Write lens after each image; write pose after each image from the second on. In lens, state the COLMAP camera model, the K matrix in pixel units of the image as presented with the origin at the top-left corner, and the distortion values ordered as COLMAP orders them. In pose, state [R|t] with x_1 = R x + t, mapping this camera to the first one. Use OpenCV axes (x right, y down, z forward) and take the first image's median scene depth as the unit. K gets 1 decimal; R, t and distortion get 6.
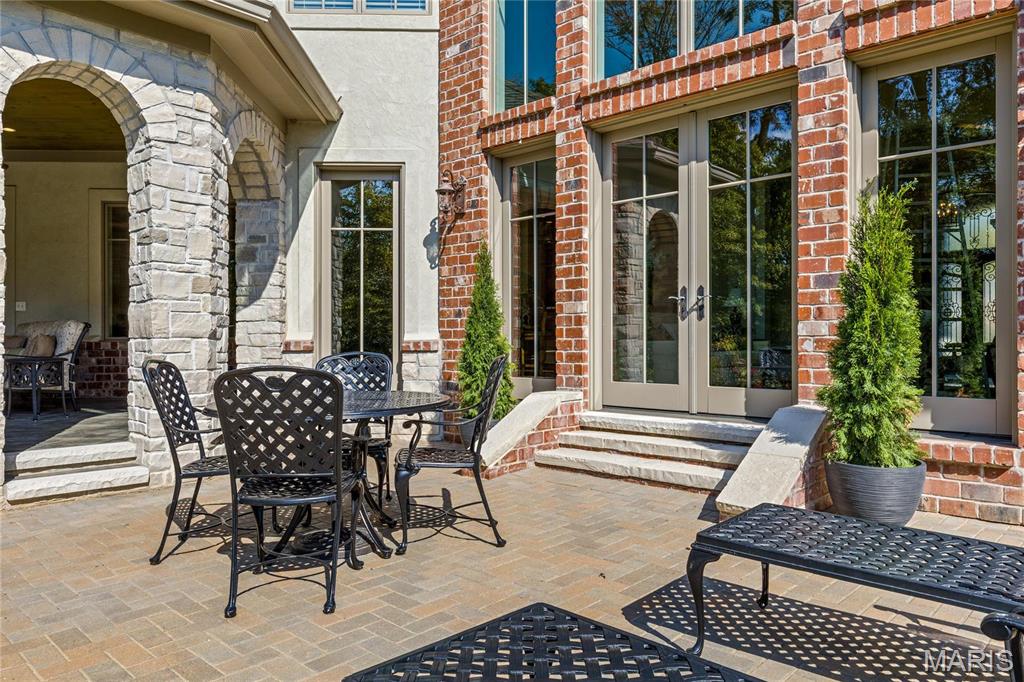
lens RADIAL K [[679.9, 0, 515.7], [0, 679.9, 340.1], [0, 0, 1]] dist [0.005974, 0.000802]
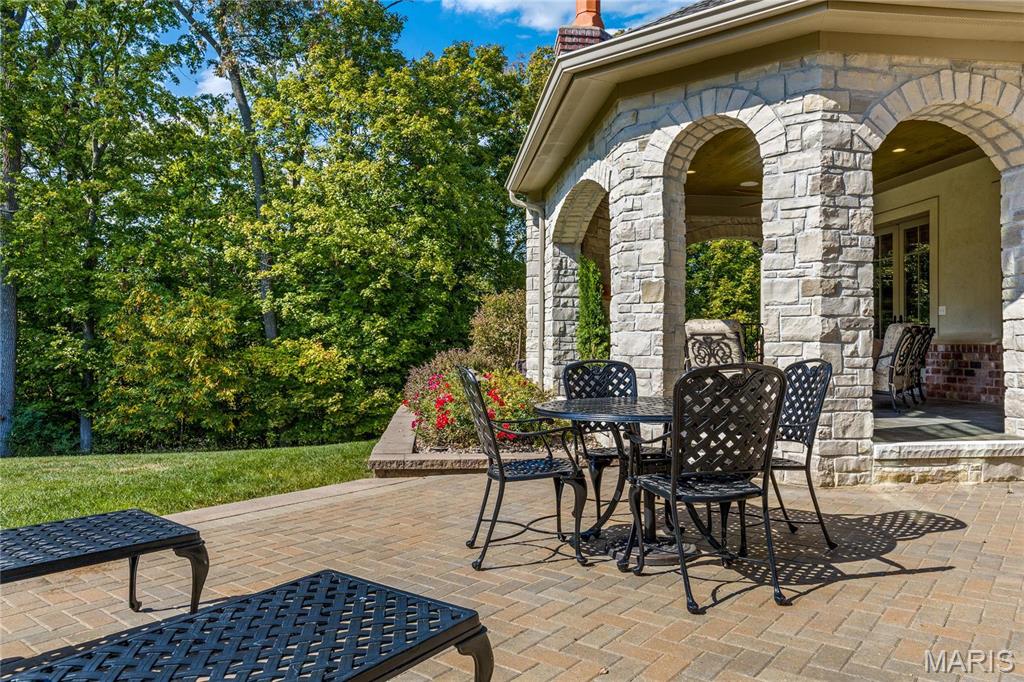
lens RADIAL K [[679.9, 0, 511.4], [0, 679.9, 338.4], [0, 0, 1]] dist [0.005974, 0.000802]
pose [[0.113521, -0.007313, -0.993509, 0.473471], [0.002046, 0.999973, -0.007127, -0.001721], [0.993534, -0.001224, 0.113533, 0.462175]]
